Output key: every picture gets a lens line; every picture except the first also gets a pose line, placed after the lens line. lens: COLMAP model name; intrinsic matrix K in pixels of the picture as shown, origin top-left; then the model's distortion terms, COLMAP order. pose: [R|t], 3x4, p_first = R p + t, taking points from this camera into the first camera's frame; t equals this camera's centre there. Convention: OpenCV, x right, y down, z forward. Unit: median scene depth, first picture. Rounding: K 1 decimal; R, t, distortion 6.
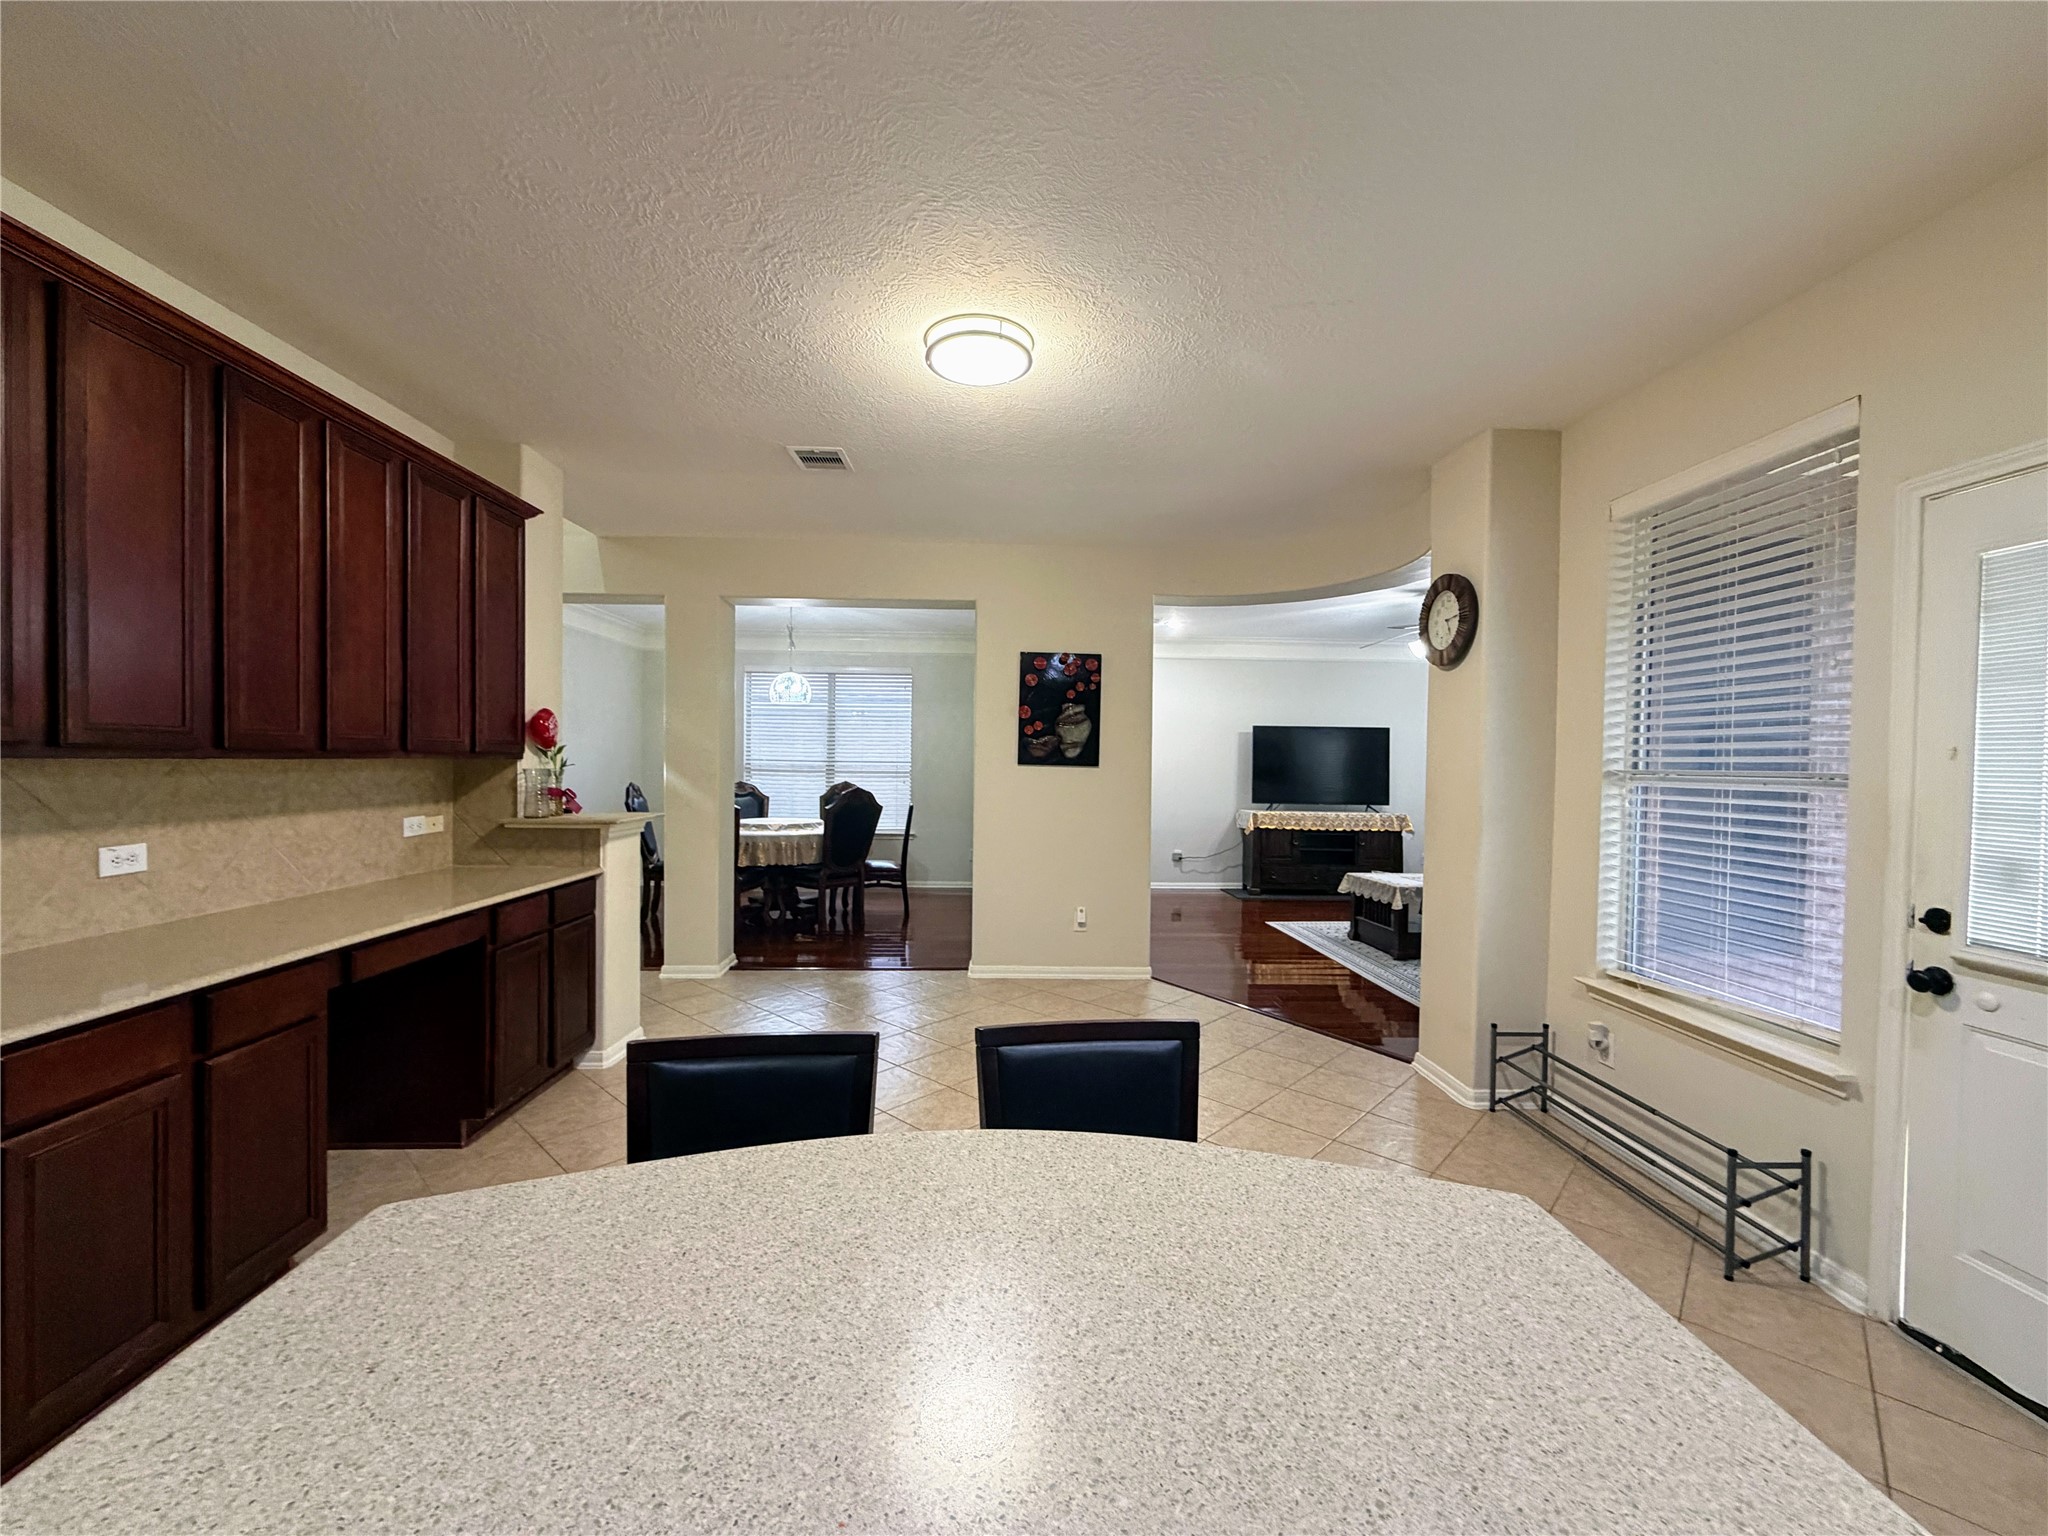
lens RADIAL K [[821.2, 0, 1023.3], [0, 821.2, 776.0], [0, 0, 1]] dist [0.001294, -0.000171]
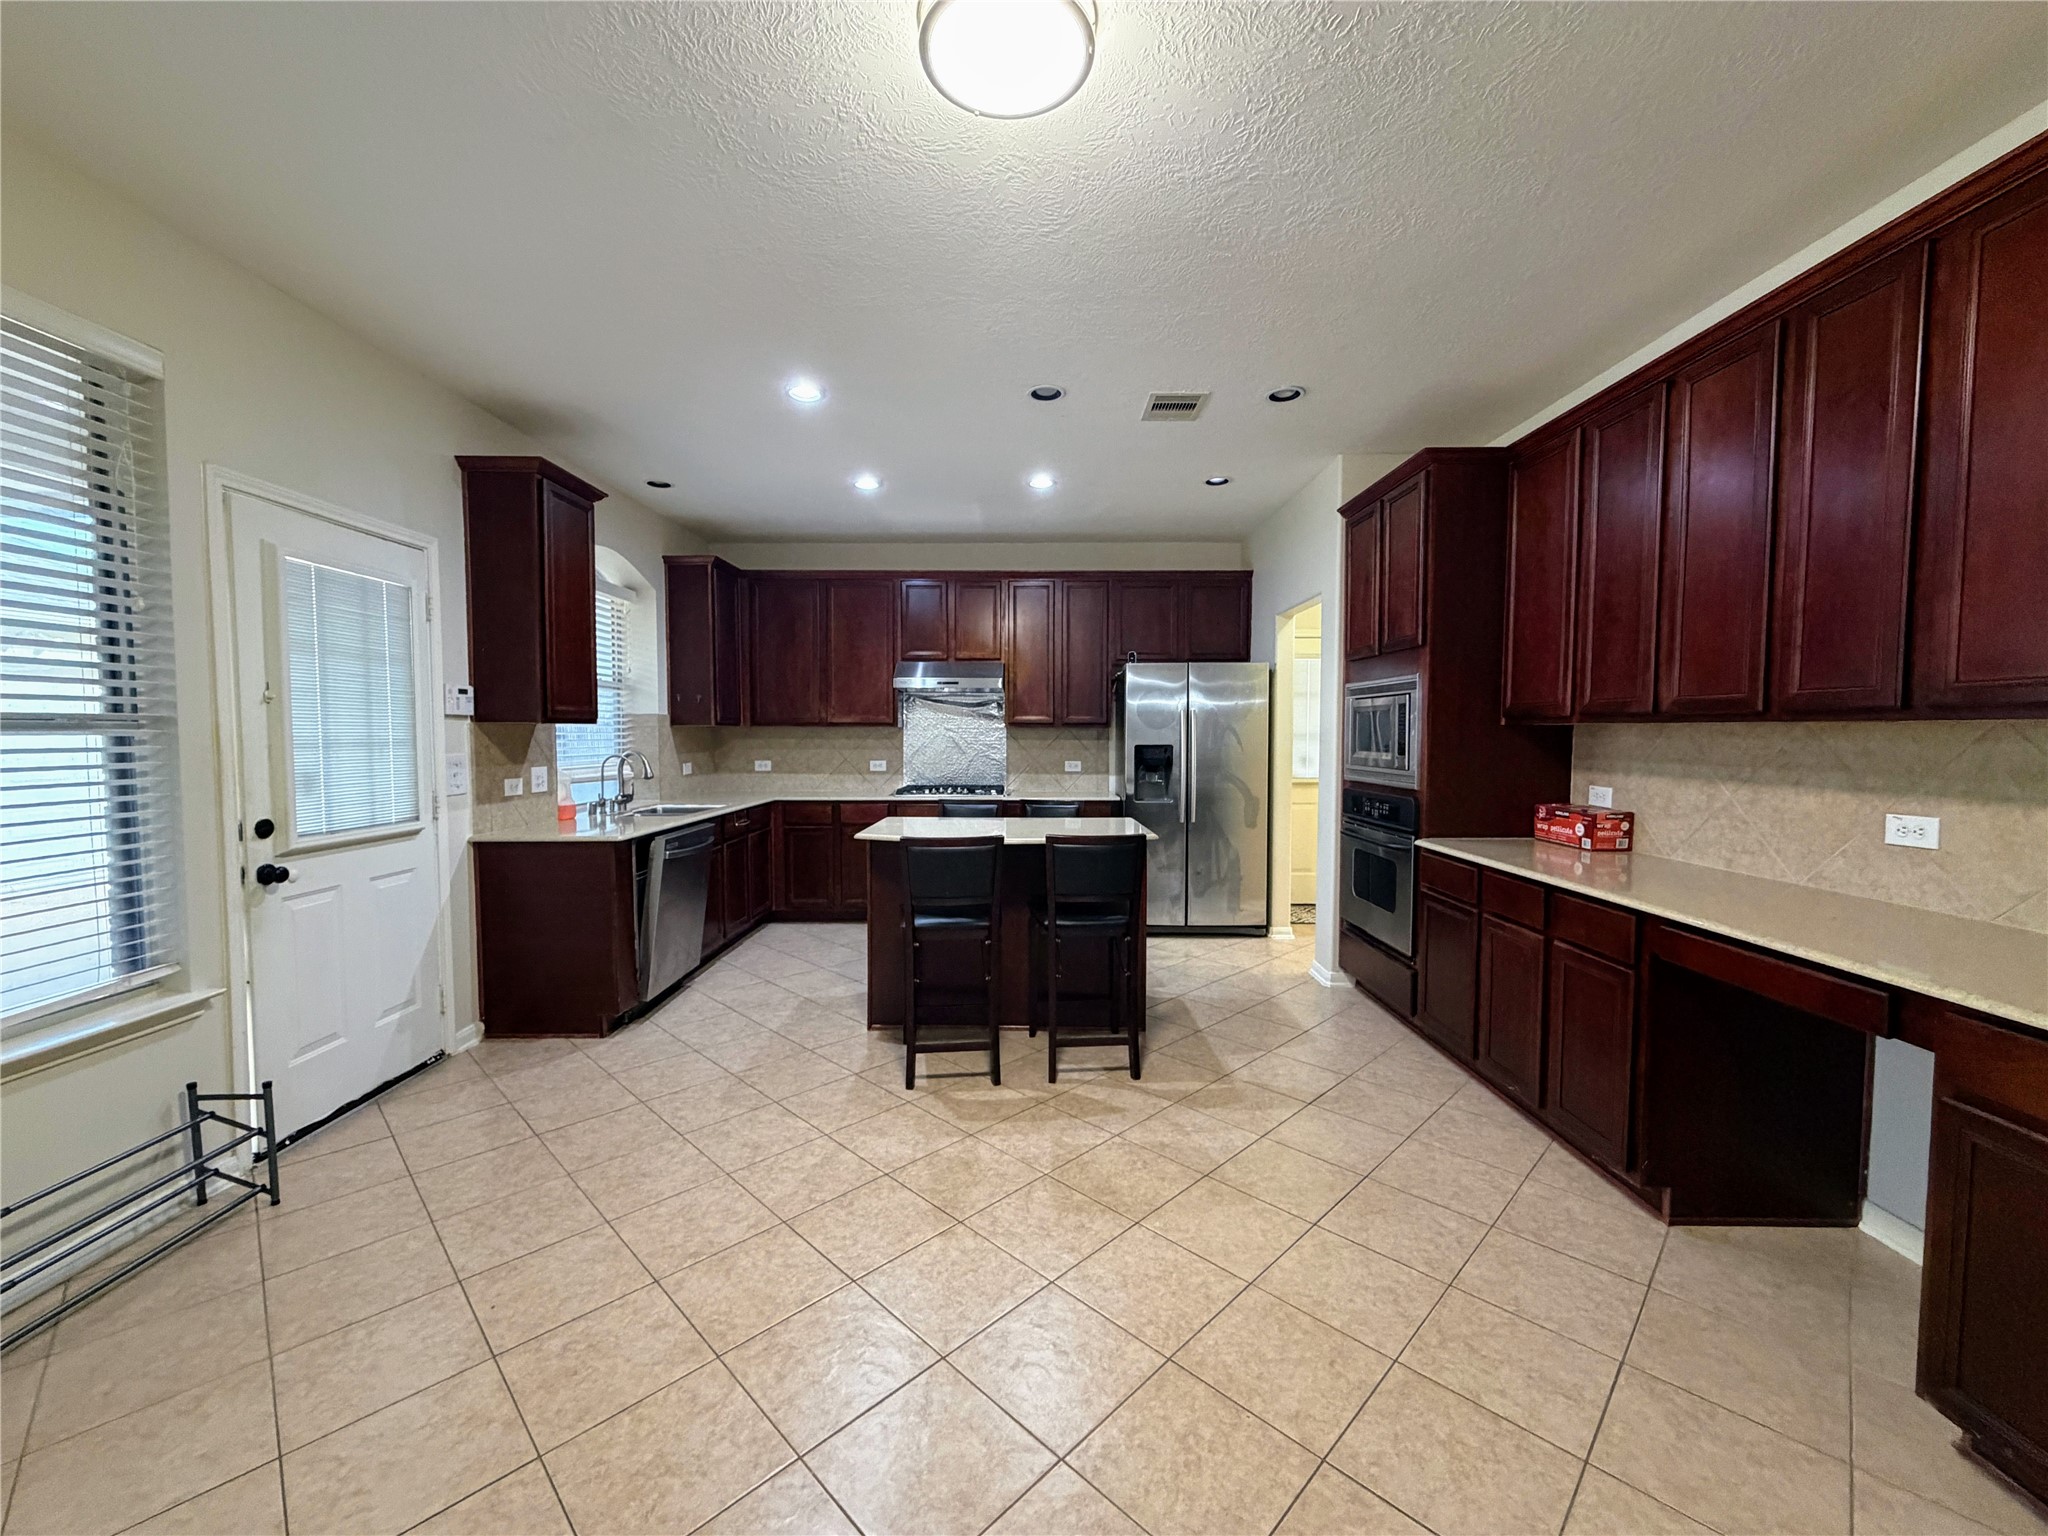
lens RADIAL K [[821.2, 0, 1021.7], [0, 821.2, 773.9], [0, 0, 1]] dist [0.001294, -0.000171]
pose [[-0.998894, -0.016376, 0.044079, -0.119941], [-0.013077, 0.997163, 0.074124, -0.019579], [-0.045167, 0.073466, -0.996274, 1.974859]]
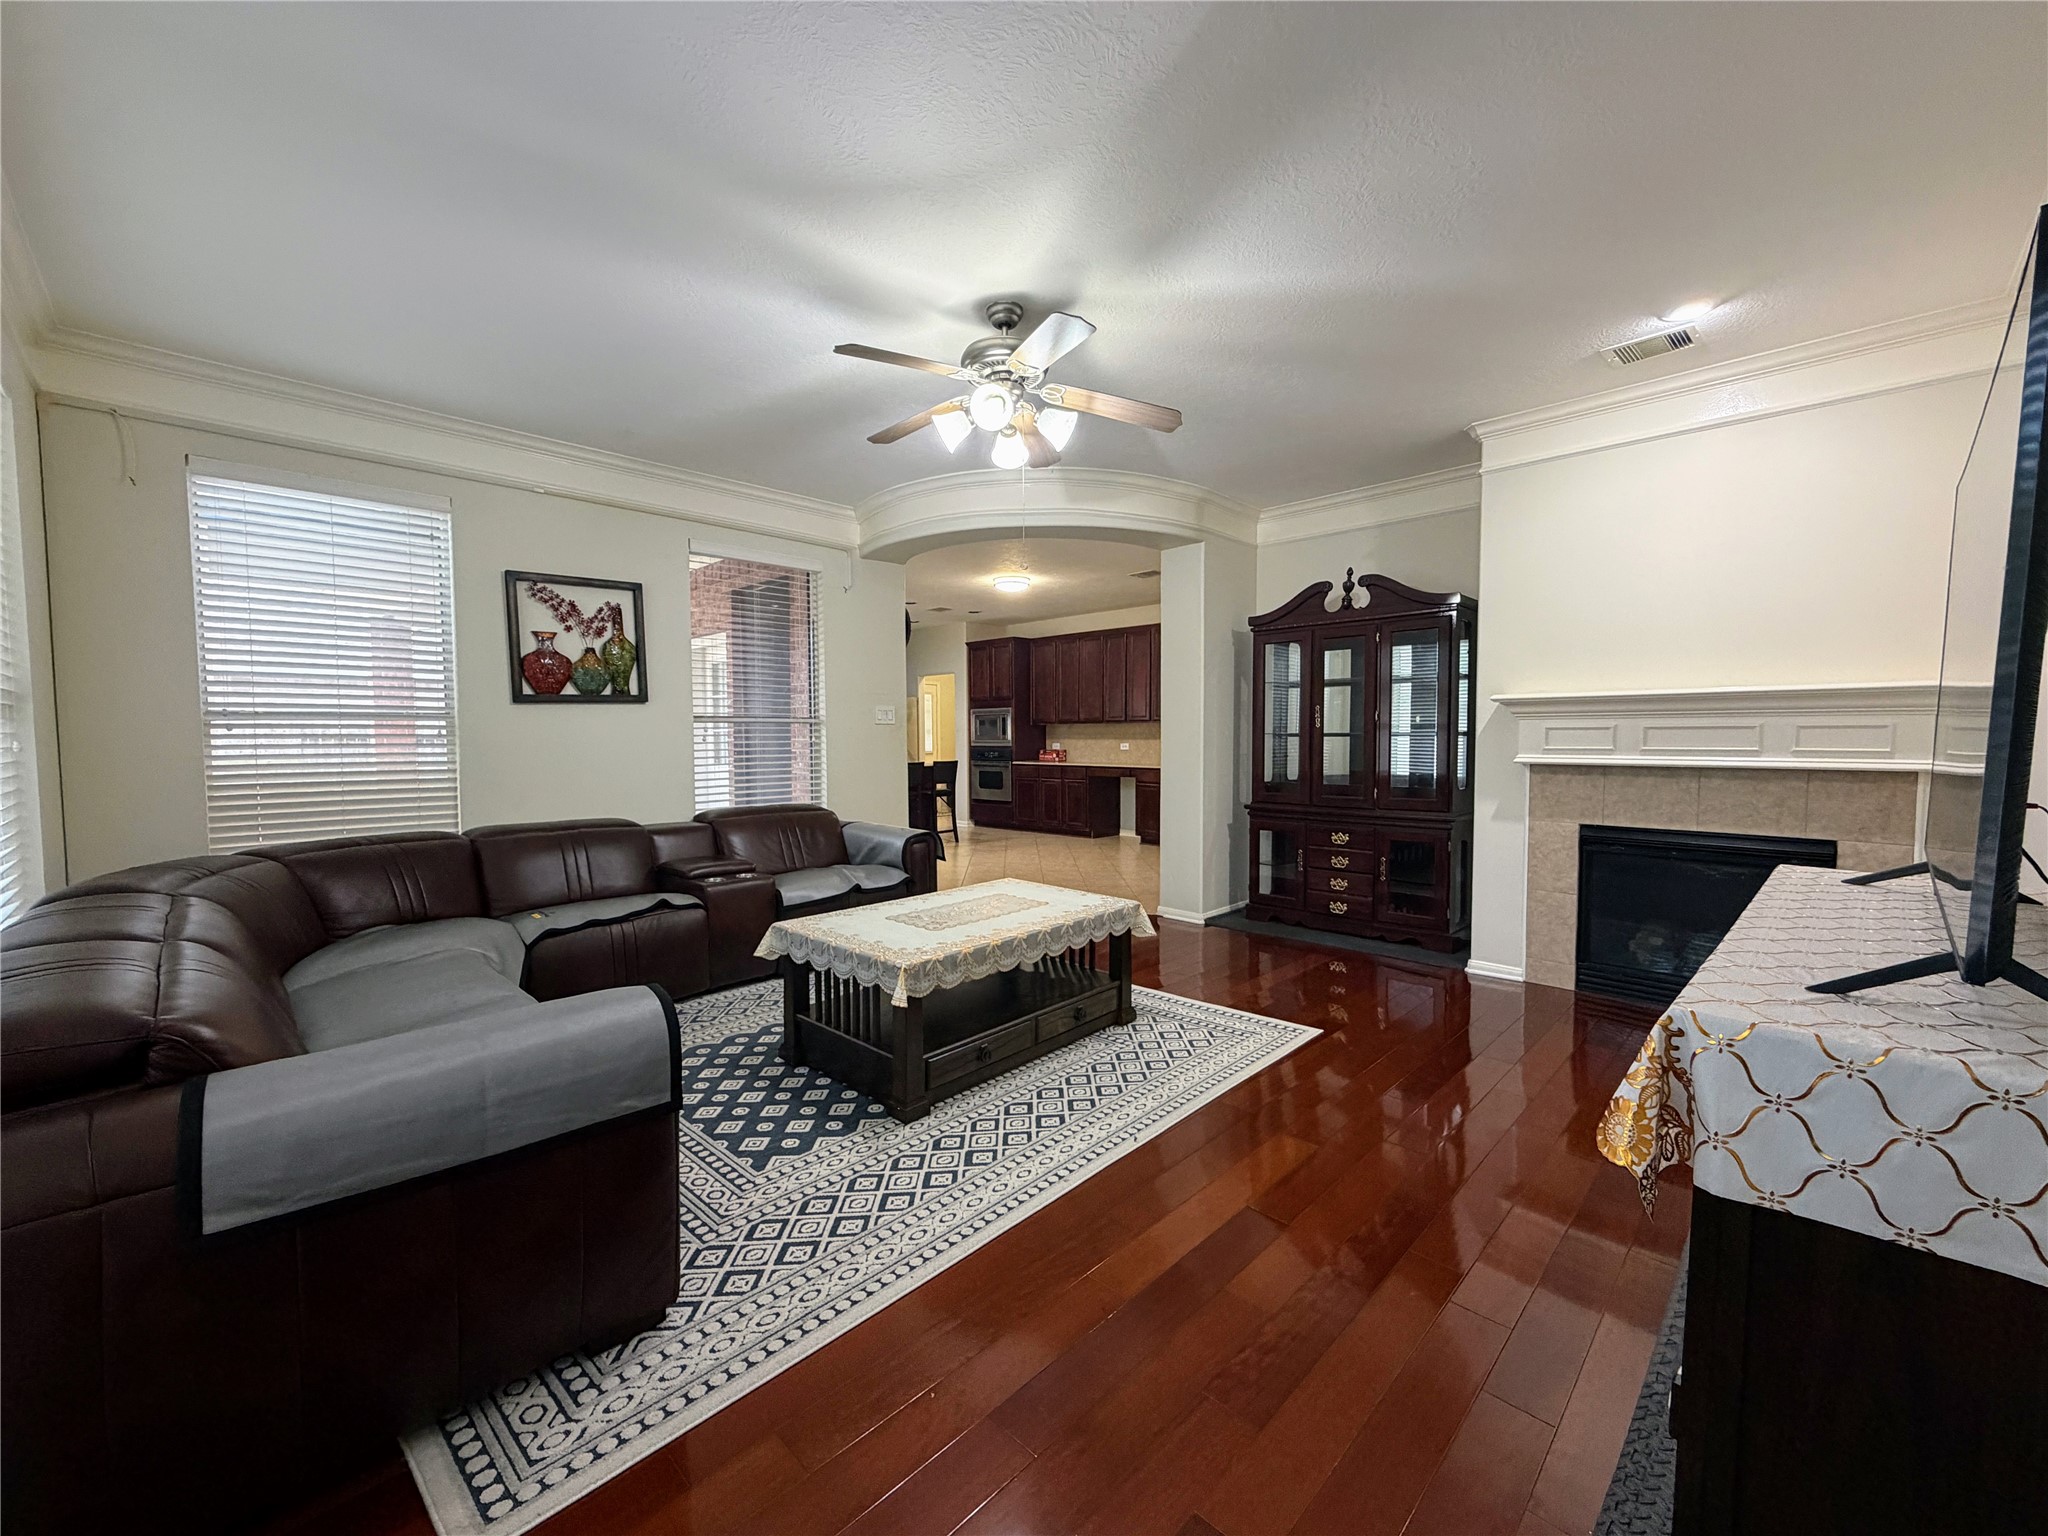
lens RADIAL K [[821.2, 0, 1025.6], [0, 821.2, 776.1], [0, 0, 1]] dist [0.001294, -0.000171]
pose [[-0.727229, 0.028026, -0.685822, 2.498961], [-0.018503, 0.998002, 0.060404, -0.000748], [0.686145, 0.056618, -0.725258, 3.990324]]
